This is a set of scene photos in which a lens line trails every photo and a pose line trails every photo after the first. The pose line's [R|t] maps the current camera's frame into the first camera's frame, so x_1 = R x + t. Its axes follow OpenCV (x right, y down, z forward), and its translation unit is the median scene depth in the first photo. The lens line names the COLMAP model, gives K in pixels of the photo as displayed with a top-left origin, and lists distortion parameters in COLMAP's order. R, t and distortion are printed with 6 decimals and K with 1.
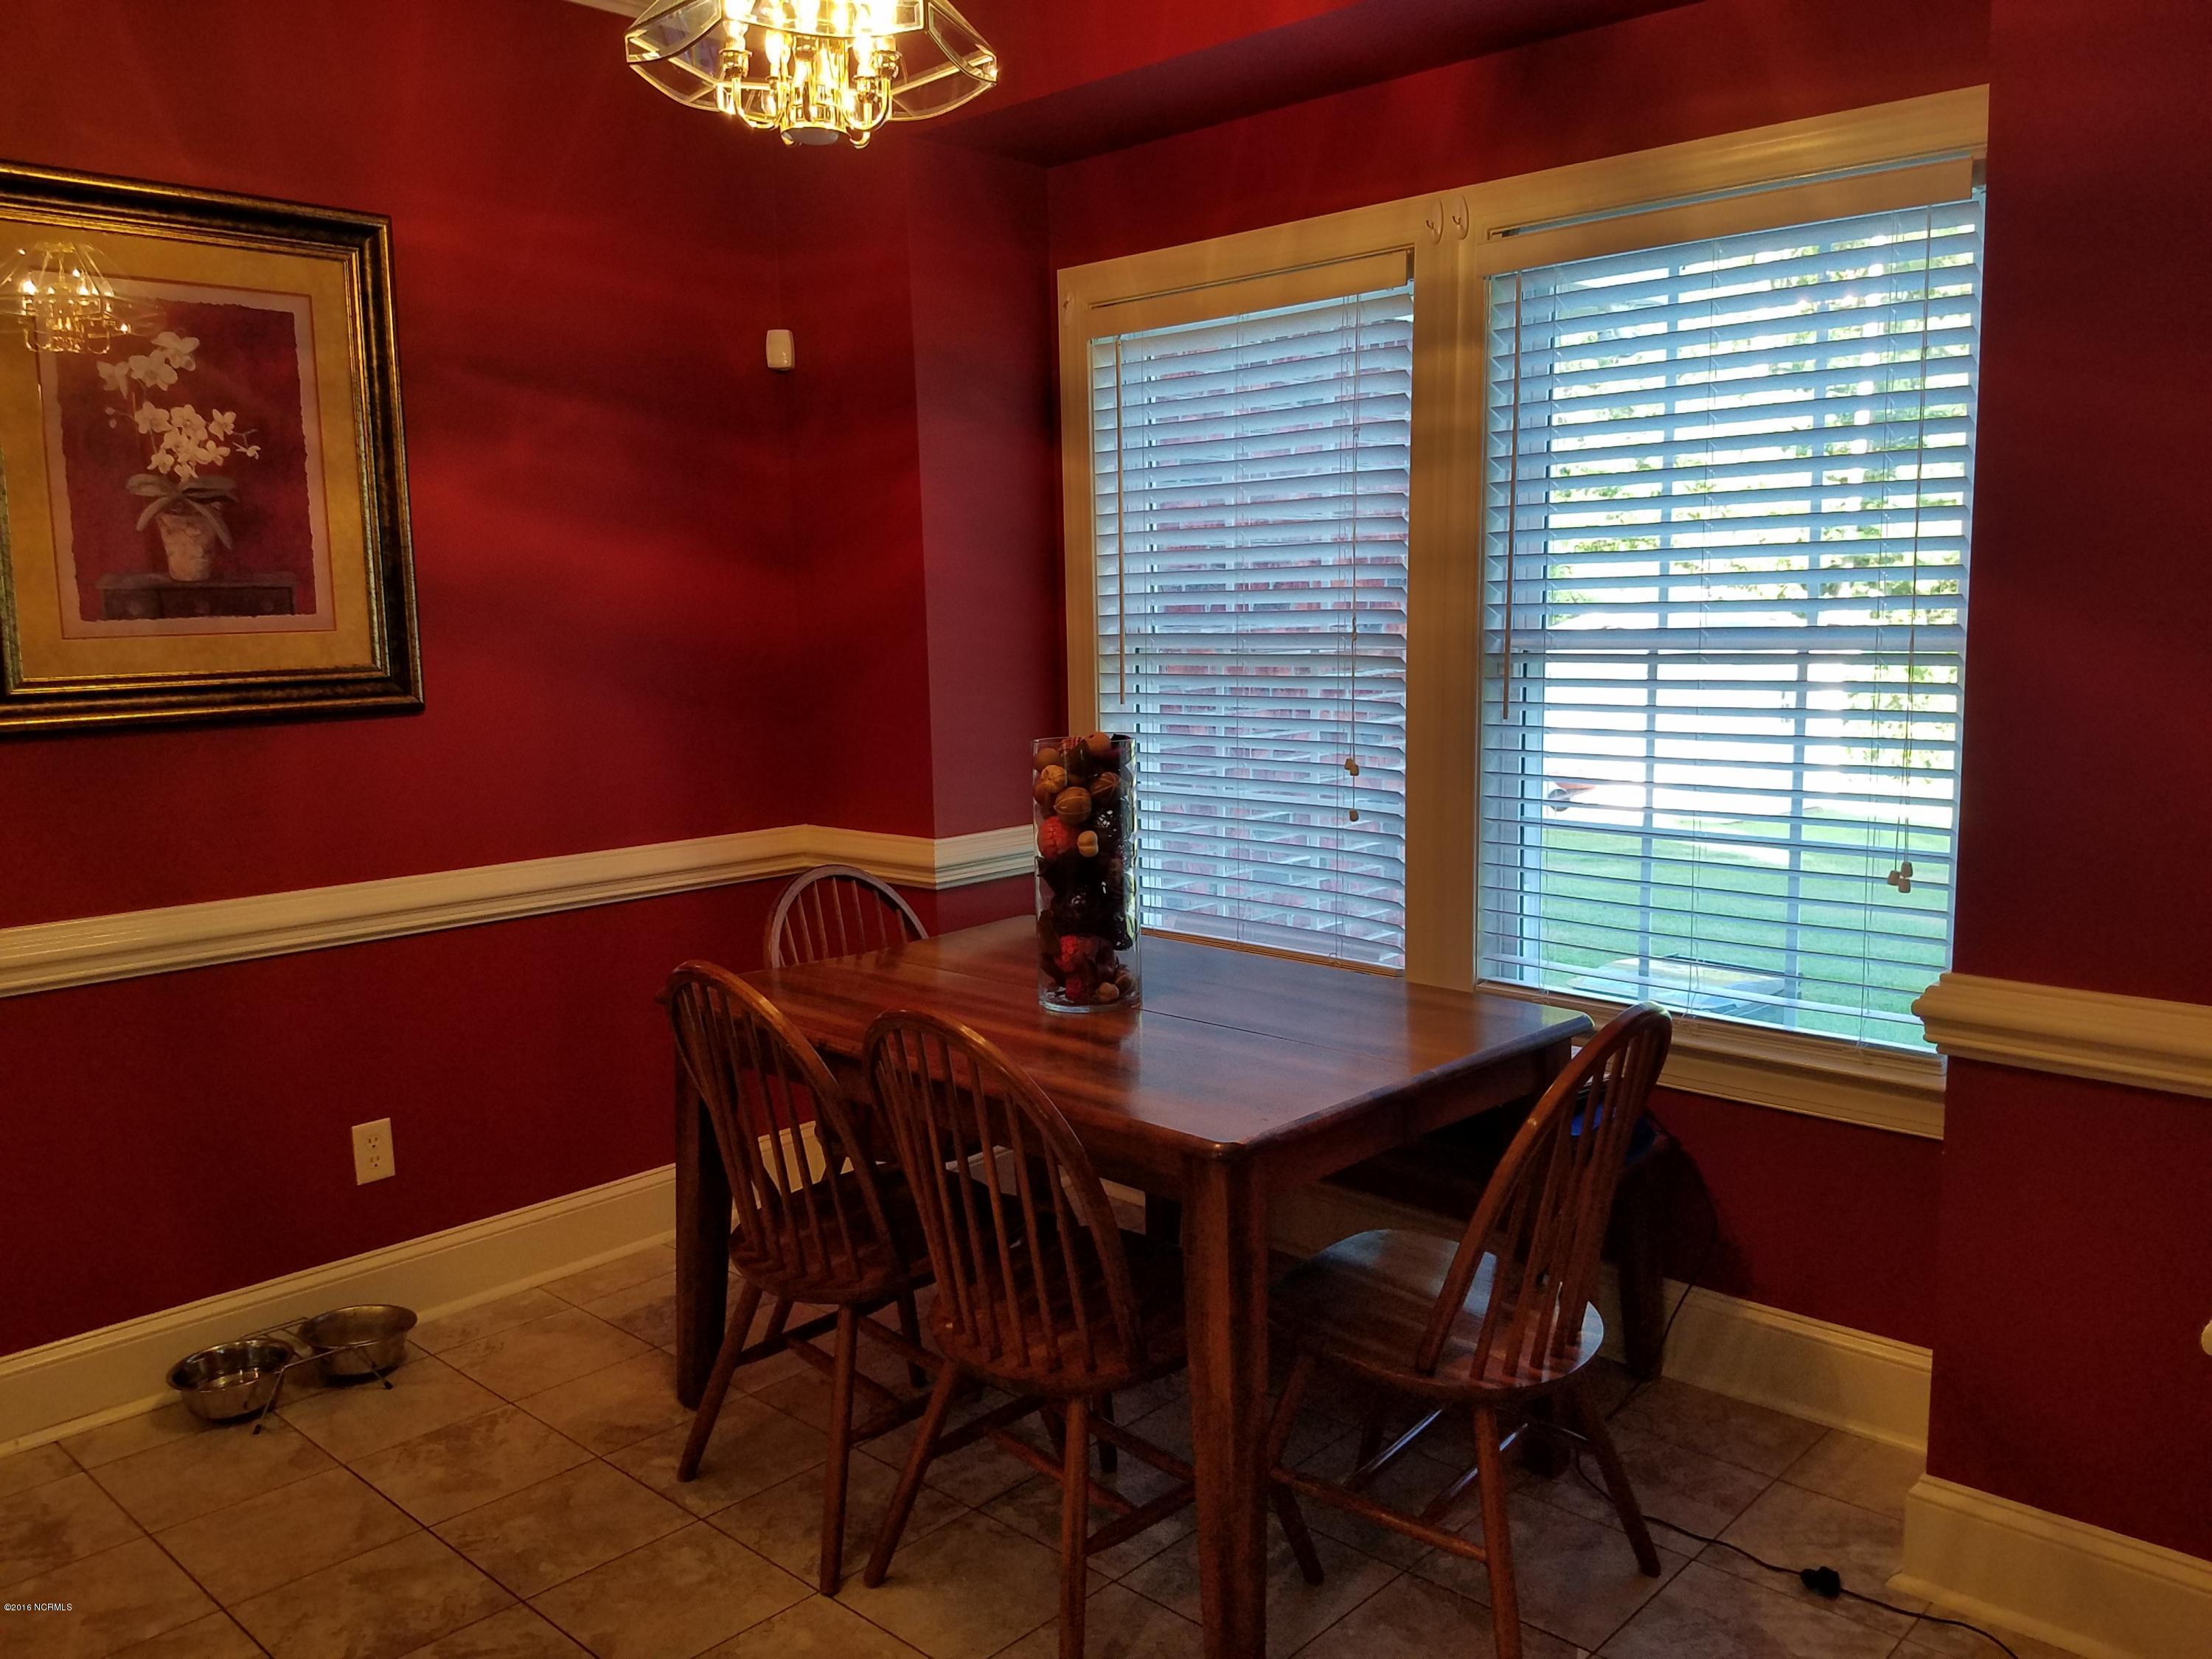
lens RADIAL K [[1752.7, 0, 1103.5], [0, 1752.7, 835.8], [0, 0, 1]] dist [0.003148, 0.000198]
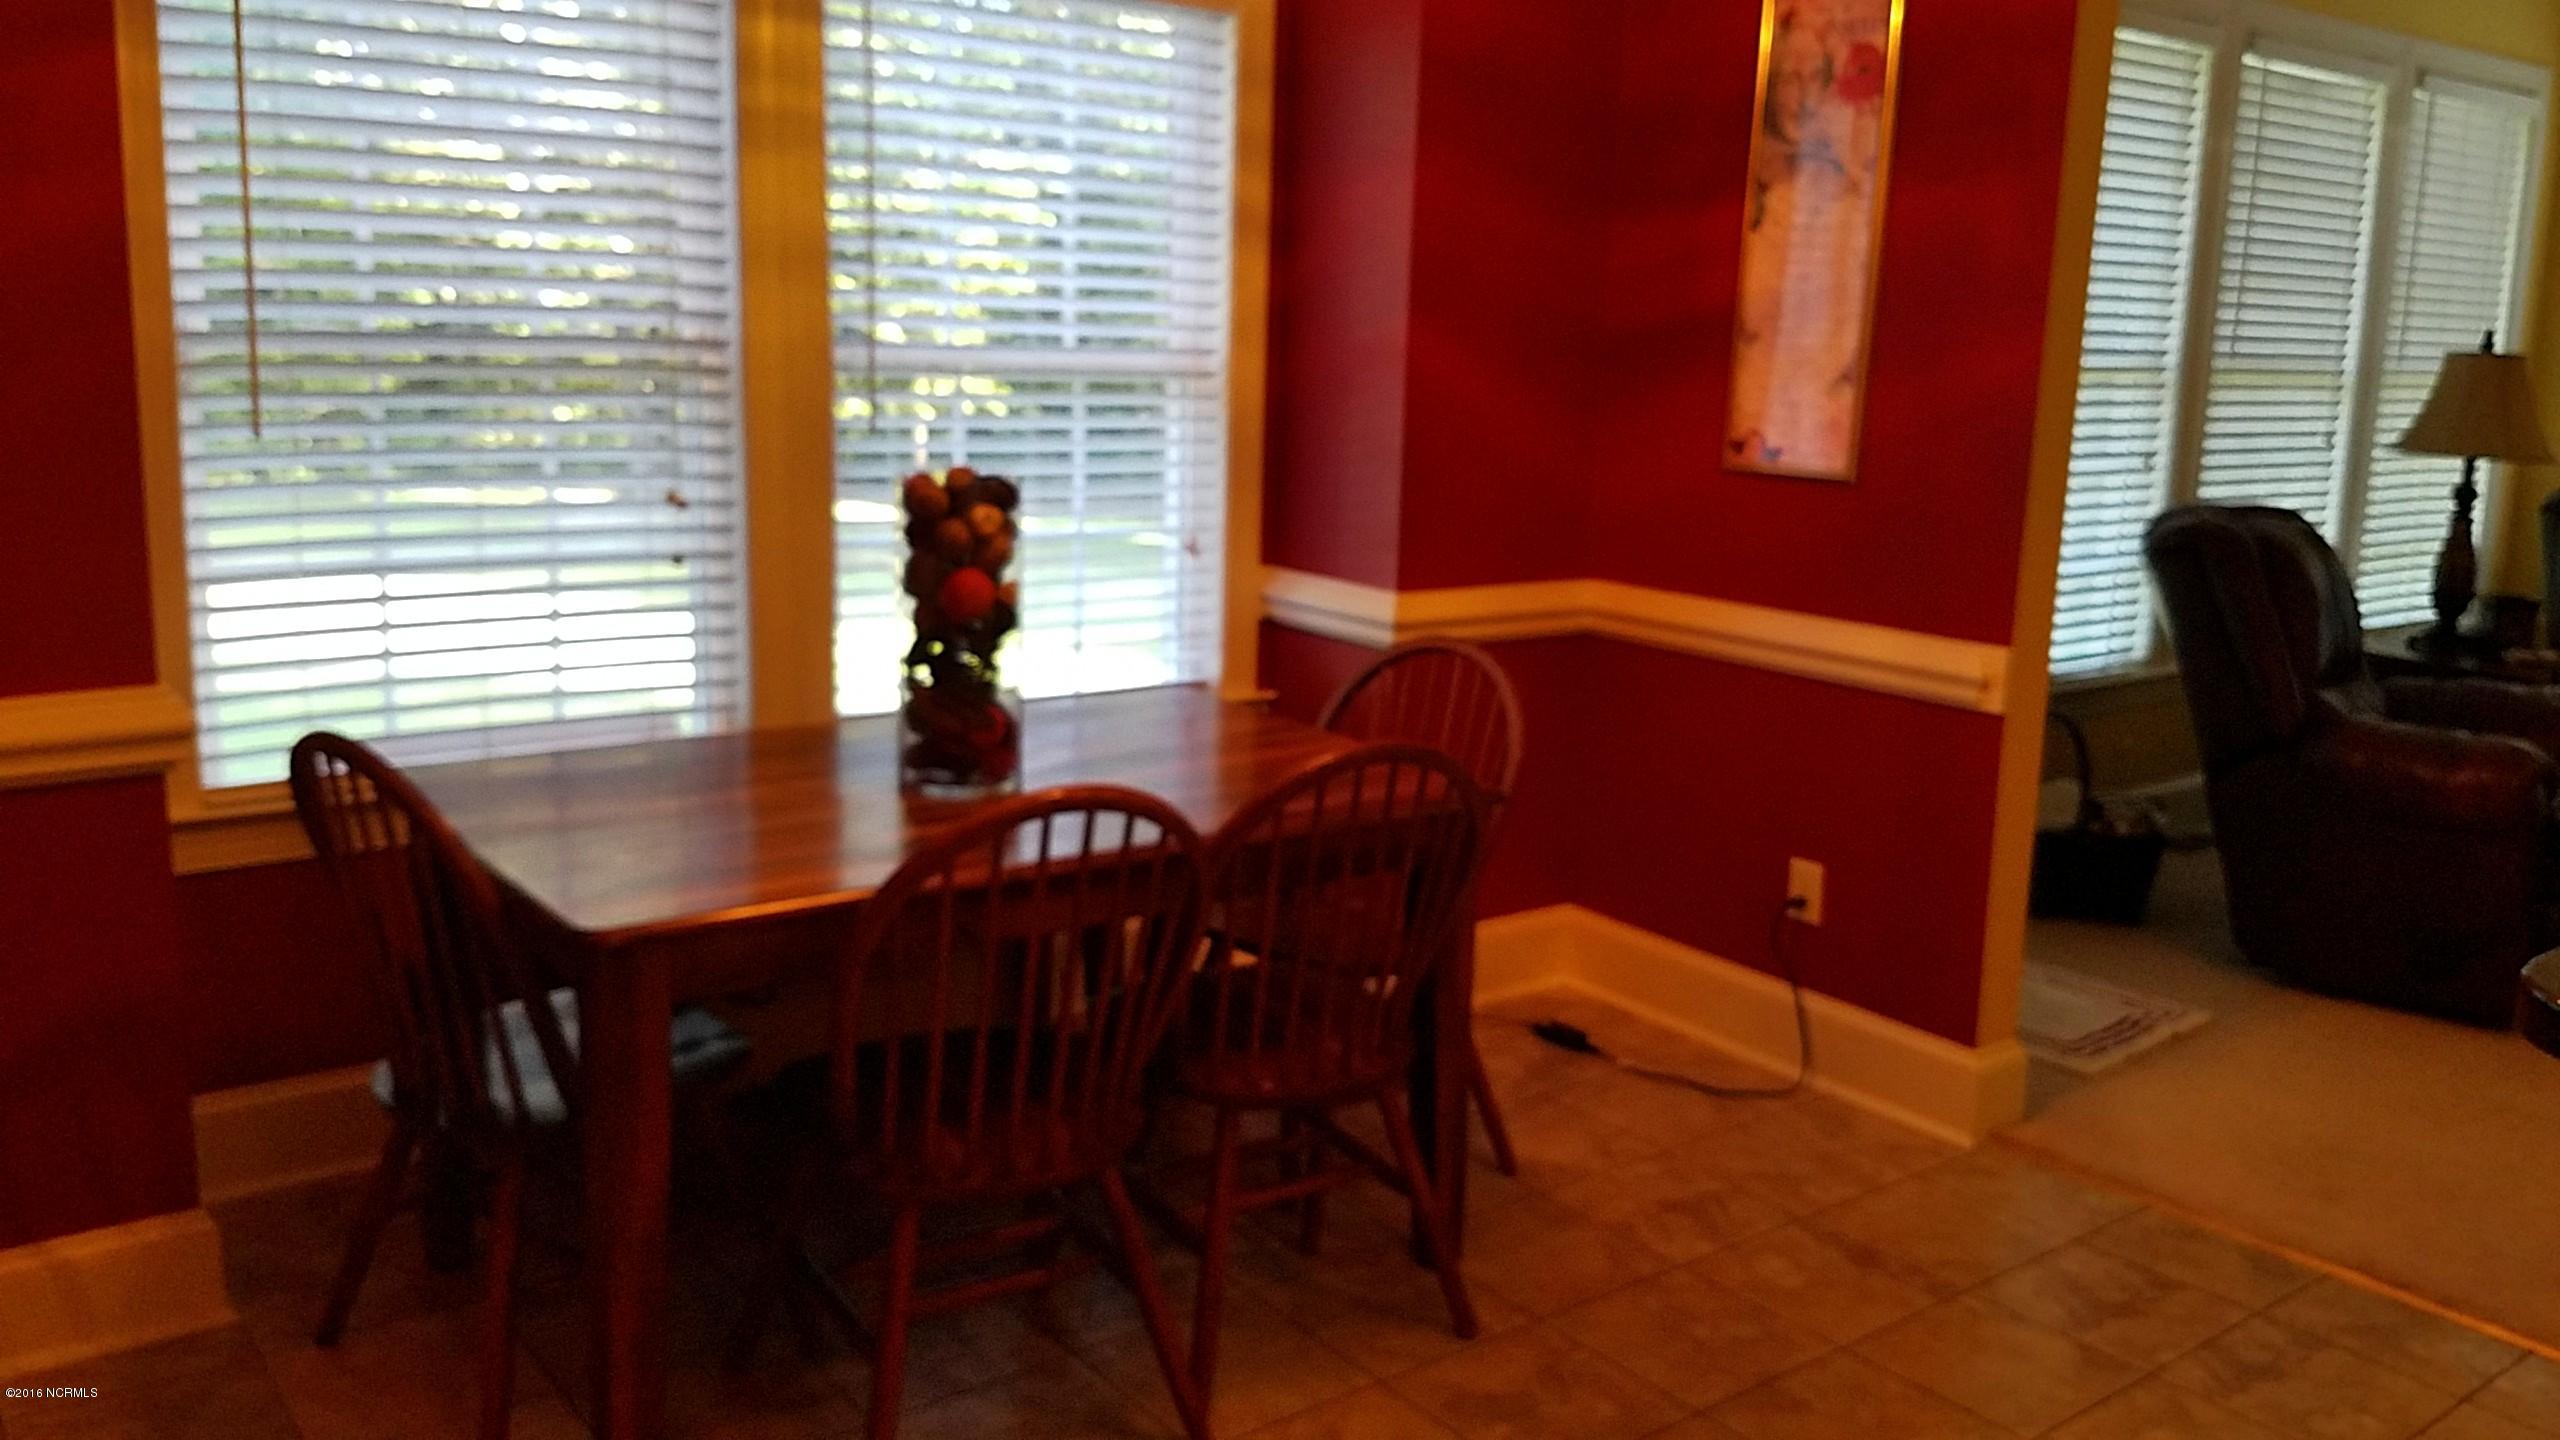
lens RADIAL K [[1955.0, 0, 1277.4], [0, 1955.0, 710.7], [0, 0, 1]] dist [-0.012614, -0.003031]
pose [[0.182026, -0.166360, 0.969119, -0.723149], [0.100701, 0.983556, 0.149925, -0.051578], [-0.978124, 0.070301, 0.195785, 0.547846]]
